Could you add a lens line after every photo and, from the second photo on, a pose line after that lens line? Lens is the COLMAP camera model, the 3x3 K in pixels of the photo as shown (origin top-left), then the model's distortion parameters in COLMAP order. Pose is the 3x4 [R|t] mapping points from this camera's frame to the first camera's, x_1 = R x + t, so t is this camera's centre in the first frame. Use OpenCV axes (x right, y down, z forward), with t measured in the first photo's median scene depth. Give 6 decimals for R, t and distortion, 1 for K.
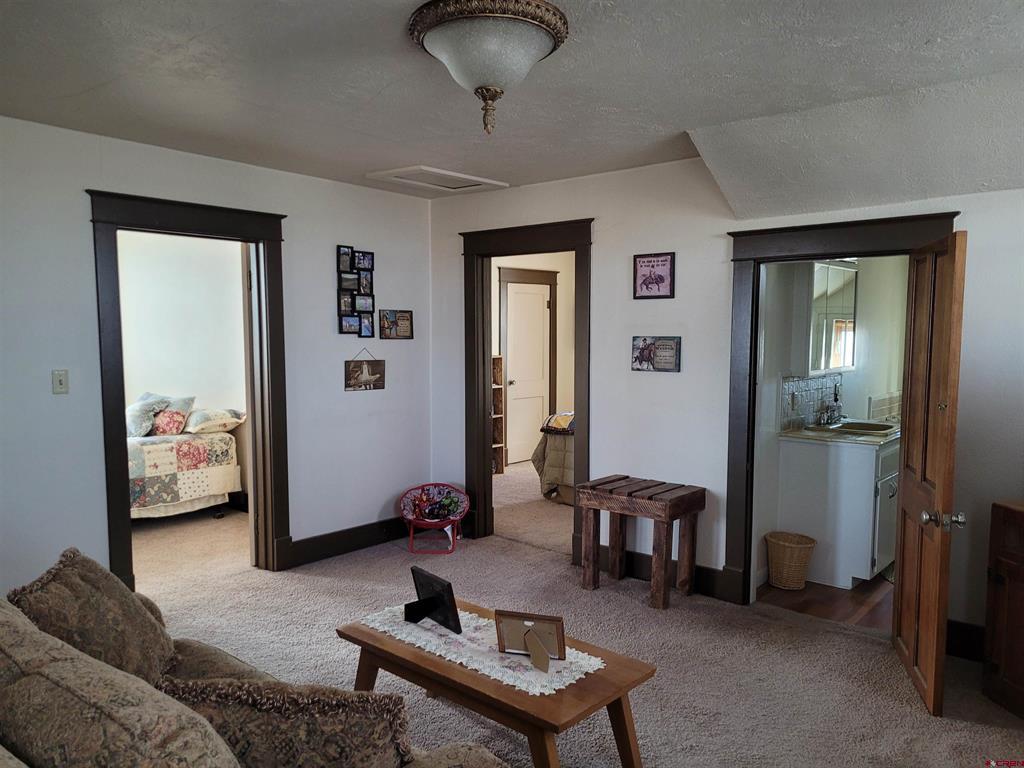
lens RADIAL K [[770.9, 0, 514.0], [0, 770.9, 396.3], [0, 0, 1]] dist [0.061277, -0.047653]
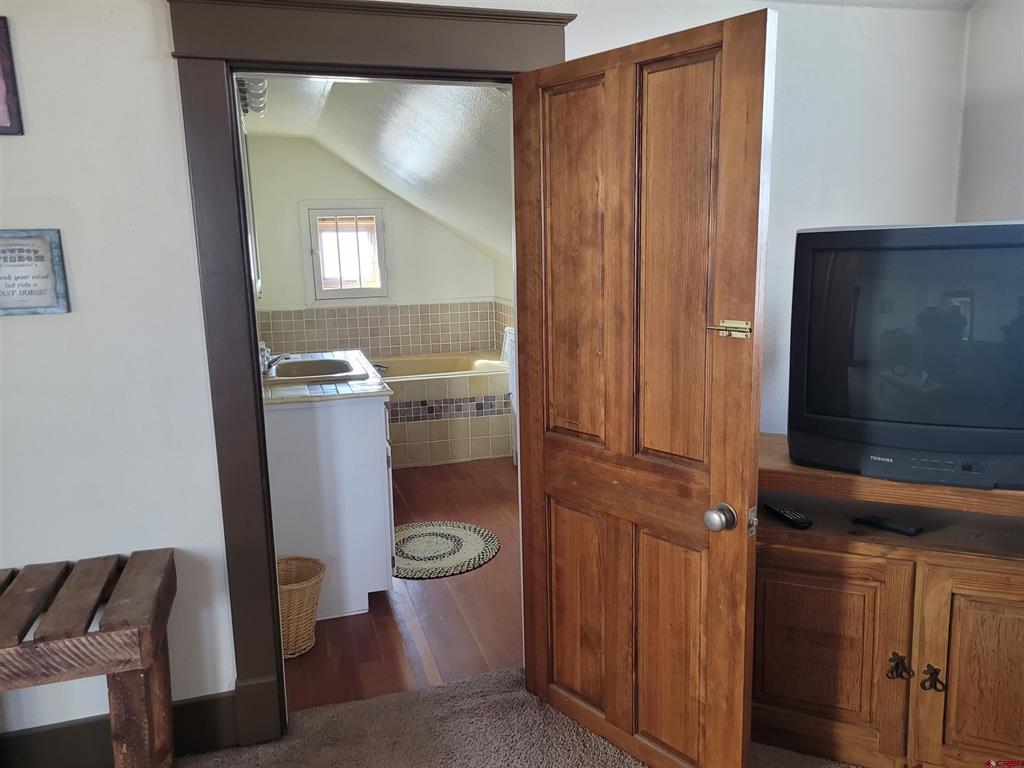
lens RADIAL K [[770.9, 0, 515.3], [0, 770.9, 382.4], [0, 0, 1]] dist [0.061277, -0.047653]
pose [[0.548479, -0.172139, 0.818254, -0.015200], [0.093074, 0.985067, 0.144844, -0.032427], [-0.830968, -0.003286, 0.556310, 0.539924]]
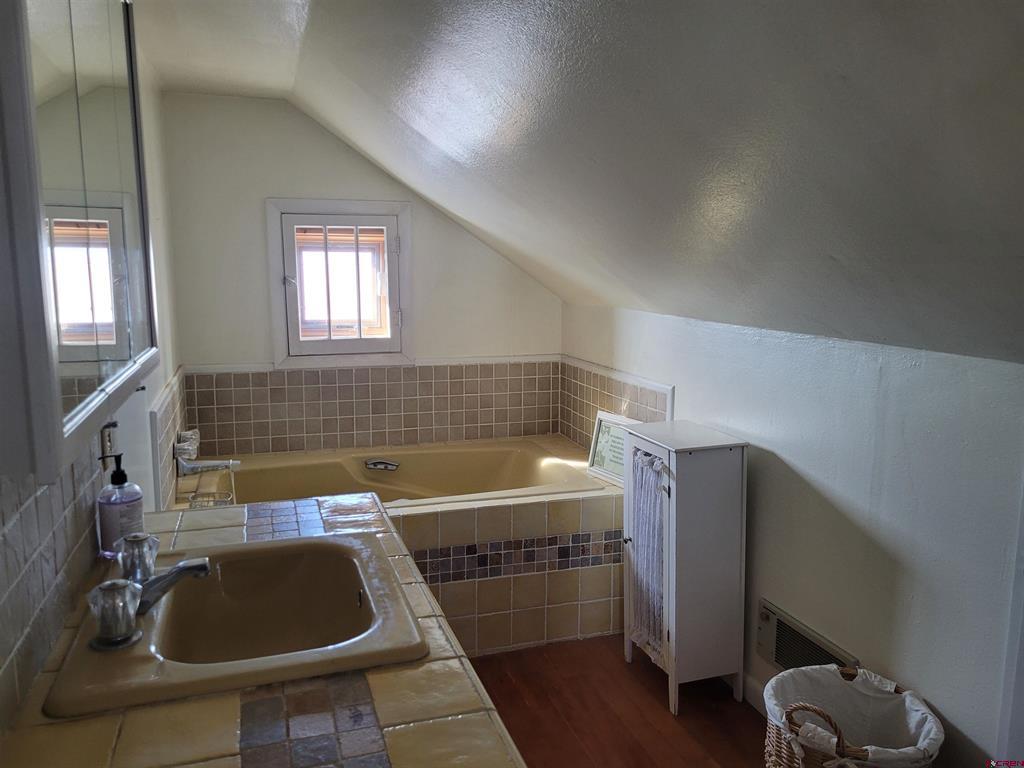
lens RADIAL K [[770.9, 0, 513.7], [0, 770.9, 381.4], [0, 0, 1]] dist [0.061277, -0.047653]
pose [[0.525987, -0.131091, 0.840329, 0.317967], [0.068138, 0.991369, 0.112003, -0.061064], [-0.847759, -0.001654, 0.530379, 0.900908]]
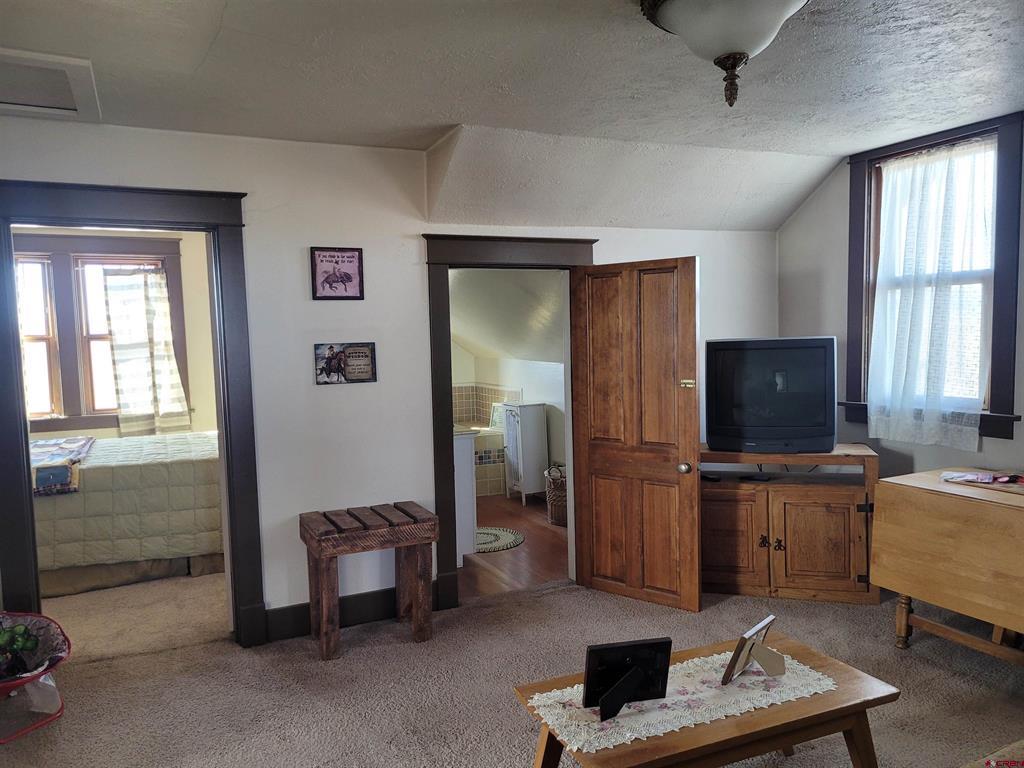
lens RADIAL K [[770.9, 0, 506.3], [0, 770.9, 389.7], [0, 0, 1]] dist [0.061277, -0.047653]
pose [[0.424729, -0.084845, 0.901336, -0.530700], [0.100194, 0.993888, 0.046343, -0.047783], [-0.899759, 0.070625, 0.430634, 0.467747]]
